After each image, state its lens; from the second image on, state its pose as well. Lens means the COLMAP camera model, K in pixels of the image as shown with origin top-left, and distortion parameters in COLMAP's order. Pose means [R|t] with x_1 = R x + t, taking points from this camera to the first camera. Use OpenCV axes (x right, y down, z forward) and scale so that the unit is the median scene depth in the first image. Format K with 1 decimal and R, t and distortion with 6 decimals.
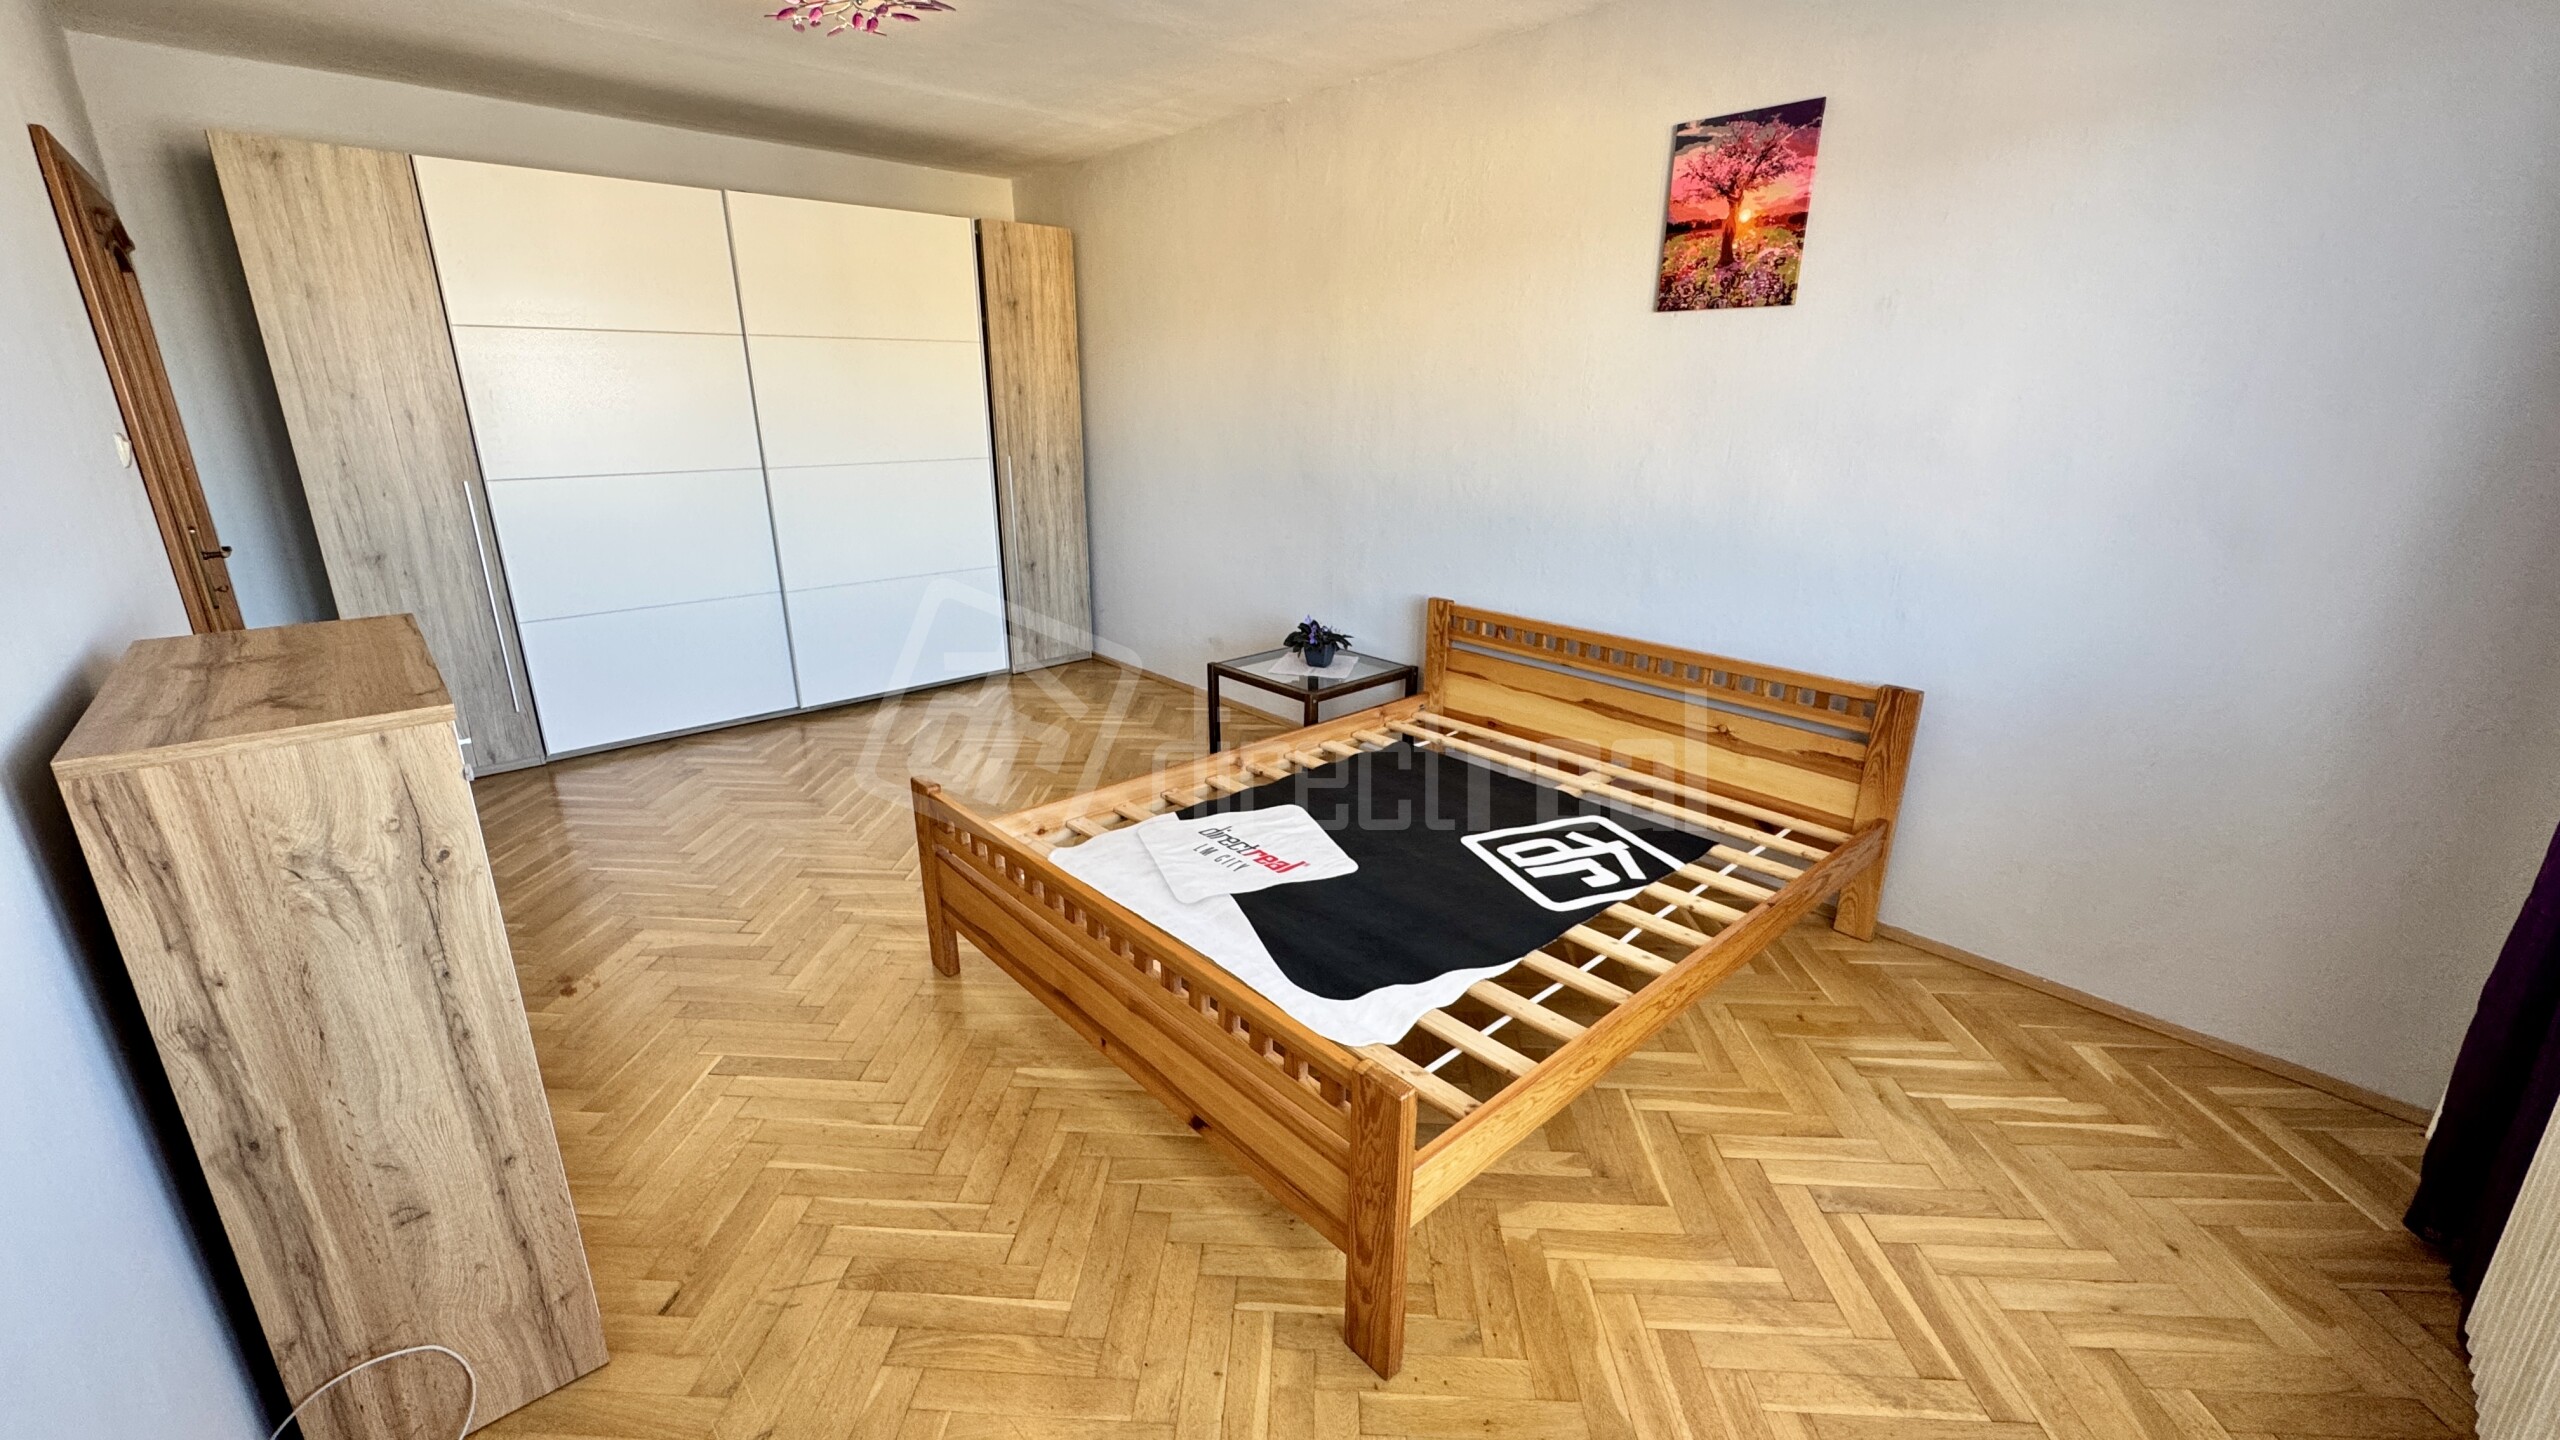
lens RADIAL K [[1019.2, 0, 1280.3], [0, 1019.2, 712.5], [0, 0, 1]] dist [-0.003508, 0.000299]
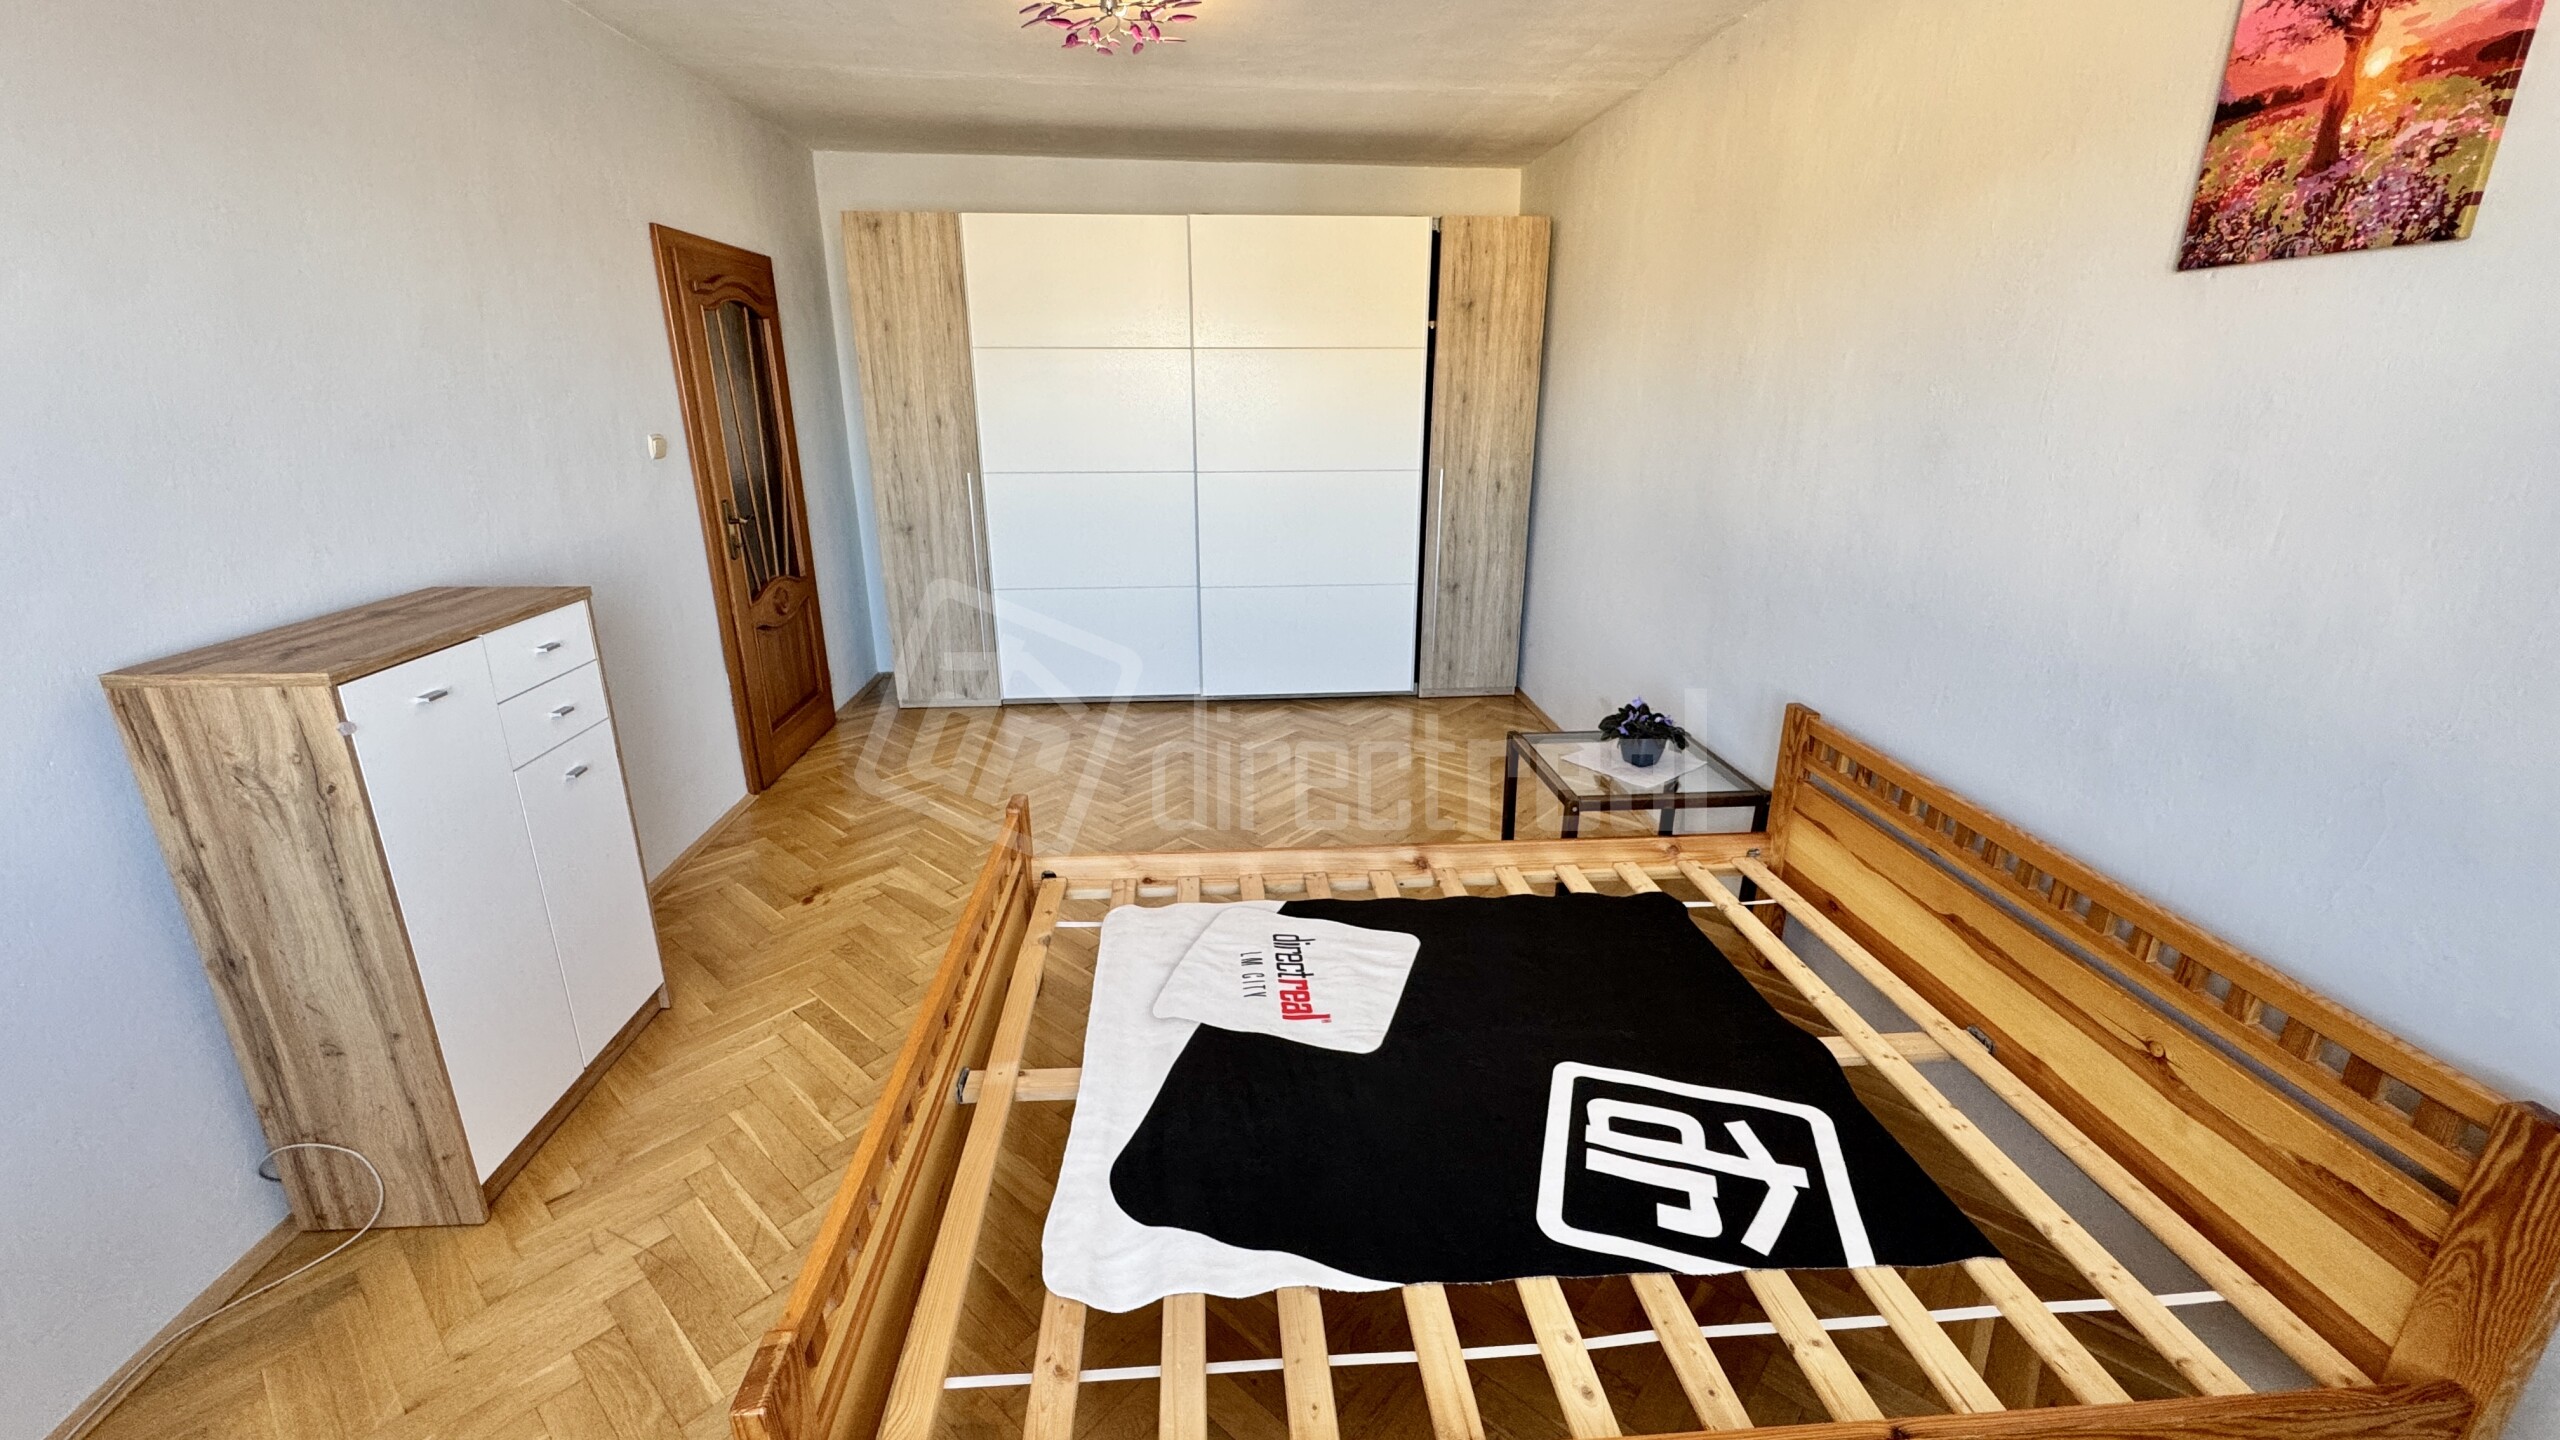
lens RADIAL K [[1019.2, 0, 1274.9], [0, 1019.2, 714.7], [0, 0, 1]] dist [-0.003508, 0.000299]
pose [[0.785766, 0.185944, -0.589913, 0.395112], [-0.183981, 0.980837, 0.064102, -0.118186], [0.590528, 0.058164, 0.804919, 0.321948]]
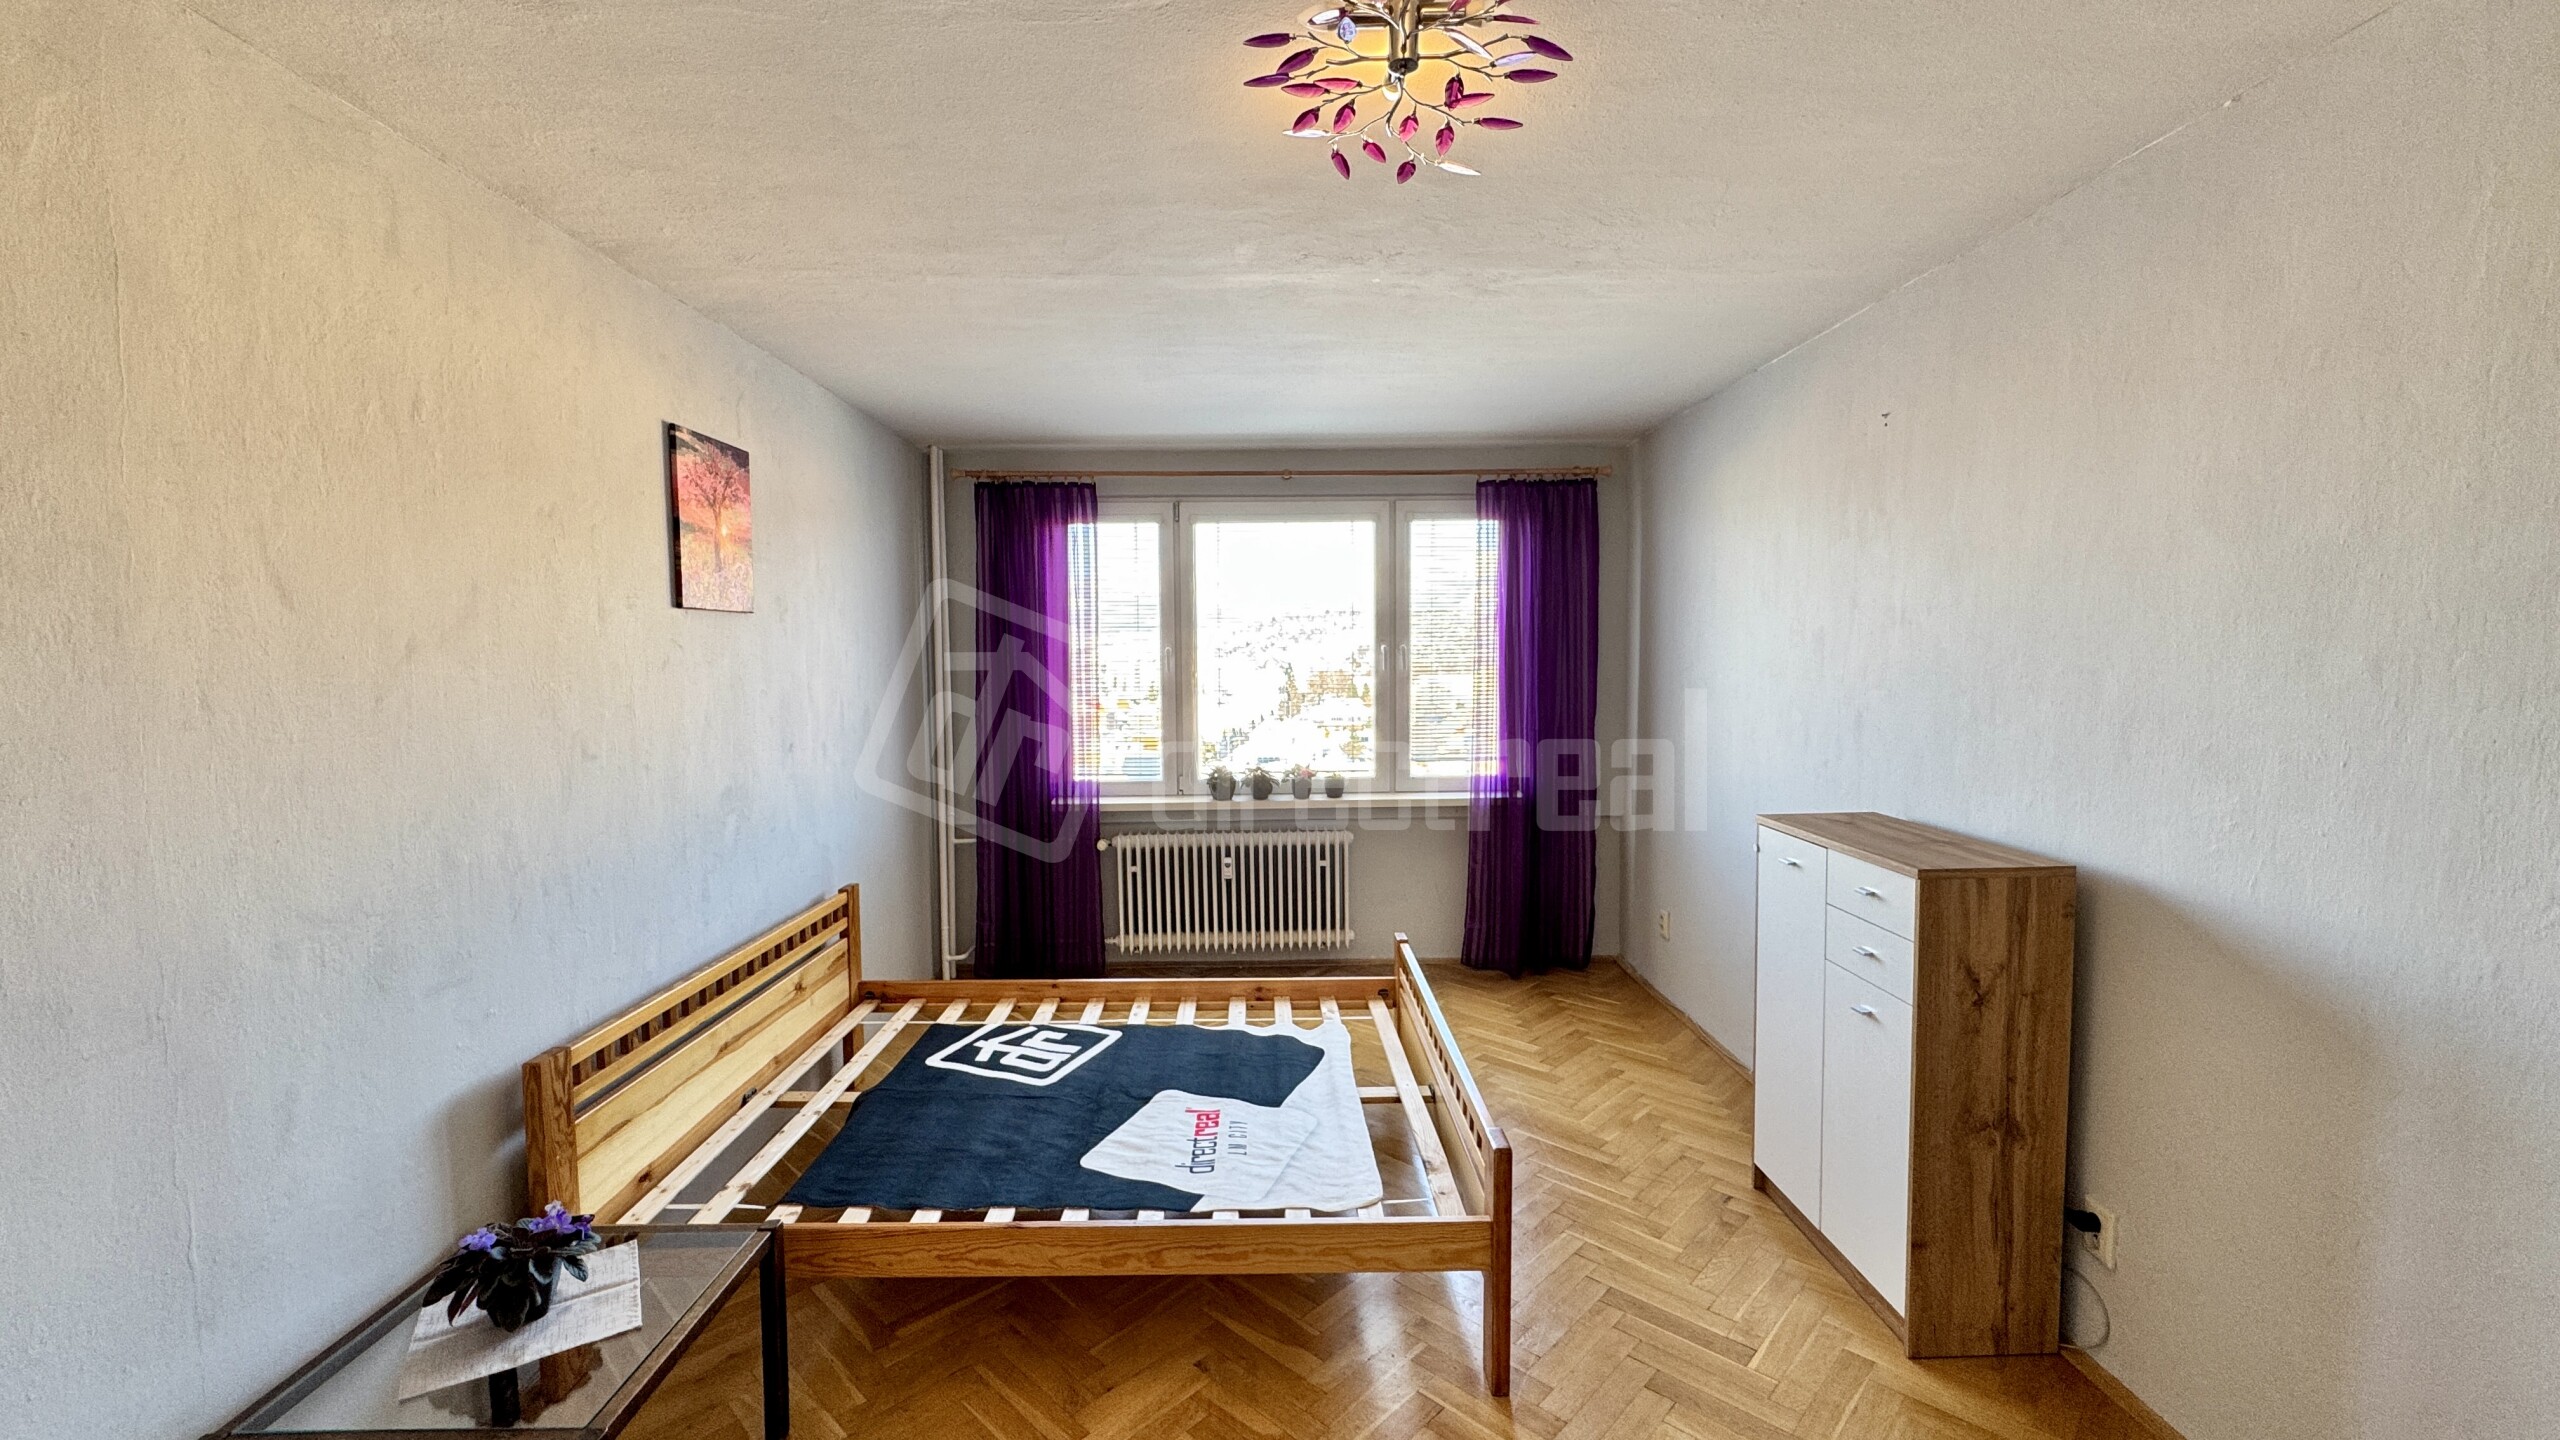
lens RADIAL K [[1019.2, 0, 1262.1], [0, 1019.2, 726.9], [0, 0, 1]] dist [-0.003508, 0.000299]
pose [[-0.743197, -0.044120, 0.667616, -0.700921], [0.209364, 0.932378, 0.294684, -0.504693], [-0.635472, 0.358783, -0.683703, 1.478702]]
